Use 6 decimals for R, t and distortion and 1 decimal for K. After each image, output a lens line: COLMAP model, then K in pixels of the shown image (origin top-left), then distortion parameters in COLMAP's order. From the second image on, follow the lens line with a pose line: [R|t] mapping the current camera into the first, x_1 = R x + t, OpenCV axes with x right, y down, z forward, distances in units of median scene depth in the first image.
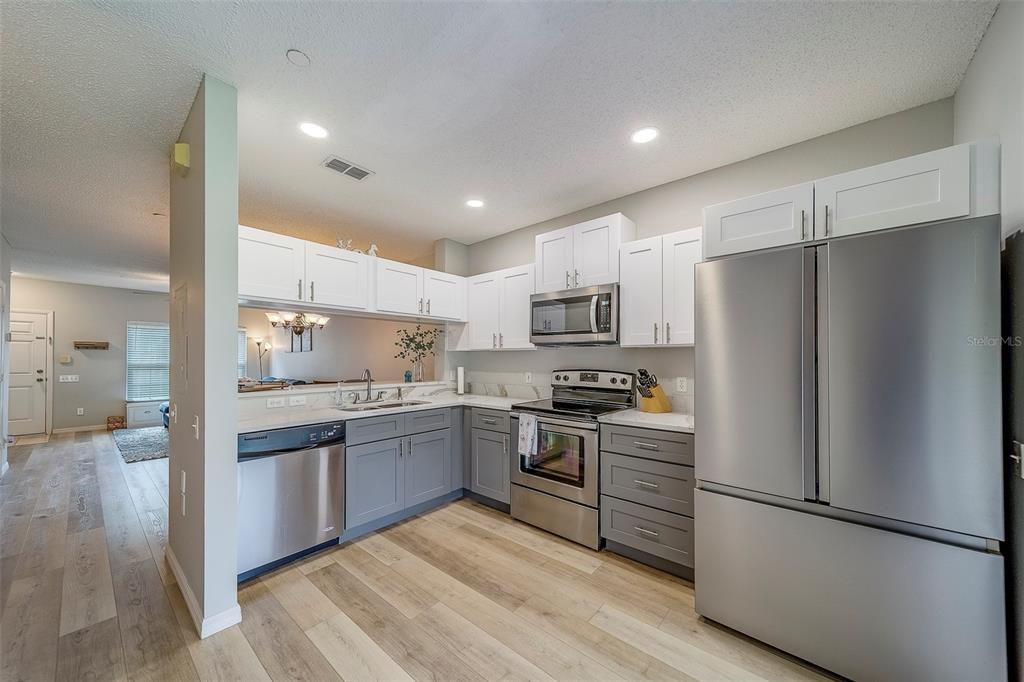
lens RADIAL K [[359.4, 0, 515.9], [0, 359.4, 357.1], [0, 0, 1]] dist [-0.000319, -0.000064]
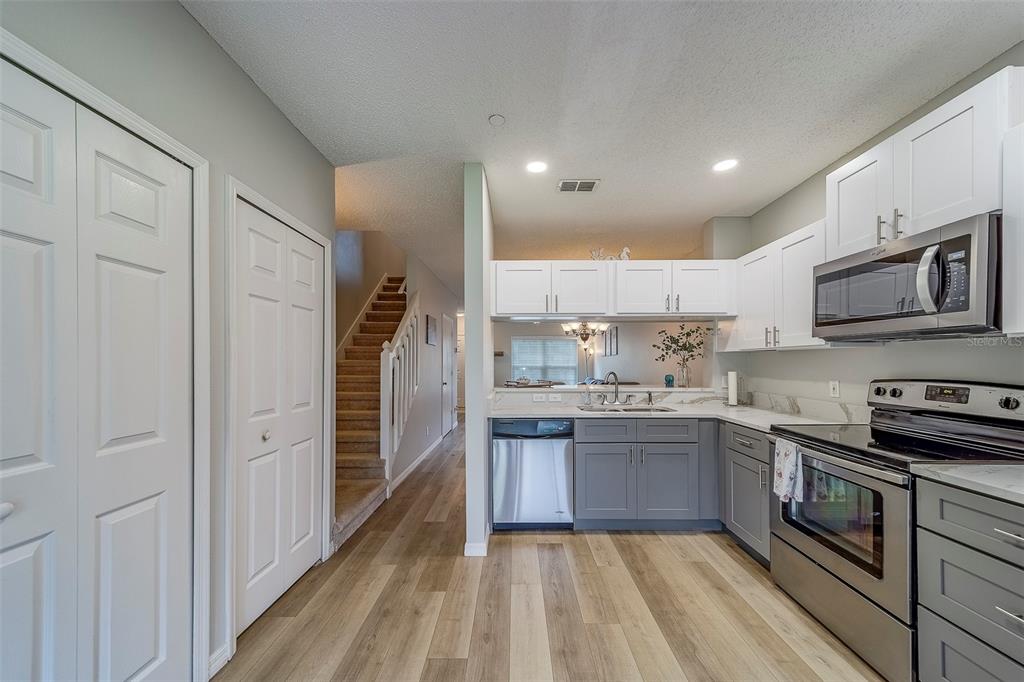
lens RADIAL K [[367.2, 0, 513.5], [0, 367.2, 362.7], [0, 0, 1]] dist [0.000508, -0.000039]
pose [[0.632476, -0.000782, -0.774579, 0.220337], [0.005913, 0.999975, 0.003818, 0.001889], [0.774557, -0.006995, 0.632465, 0.124128]]
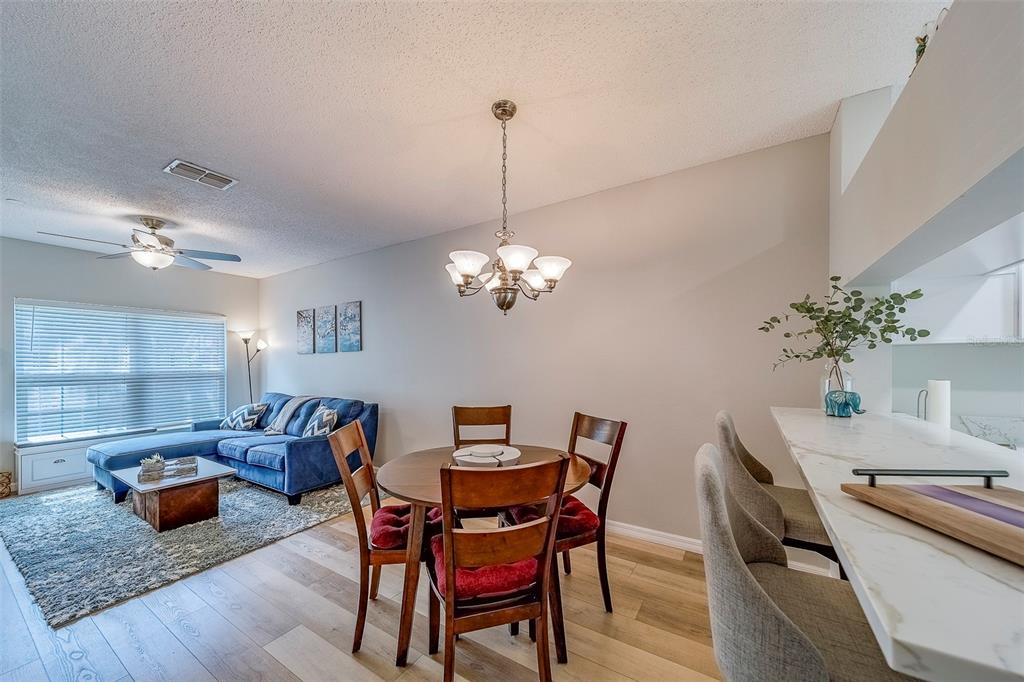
lens RADIAL K [[367.2, 0, 513.5], [0, 367.2, 362.7], [0, 0, 1]] dist [0.000508, -0.000039]
pose [[0.990323, -0.006421, 0.138635, -0.938617], [0.005235, 0.999947, 0.008920, -0.002321], [-0.138685, -0.008108, 0.990303, 0.786042]]
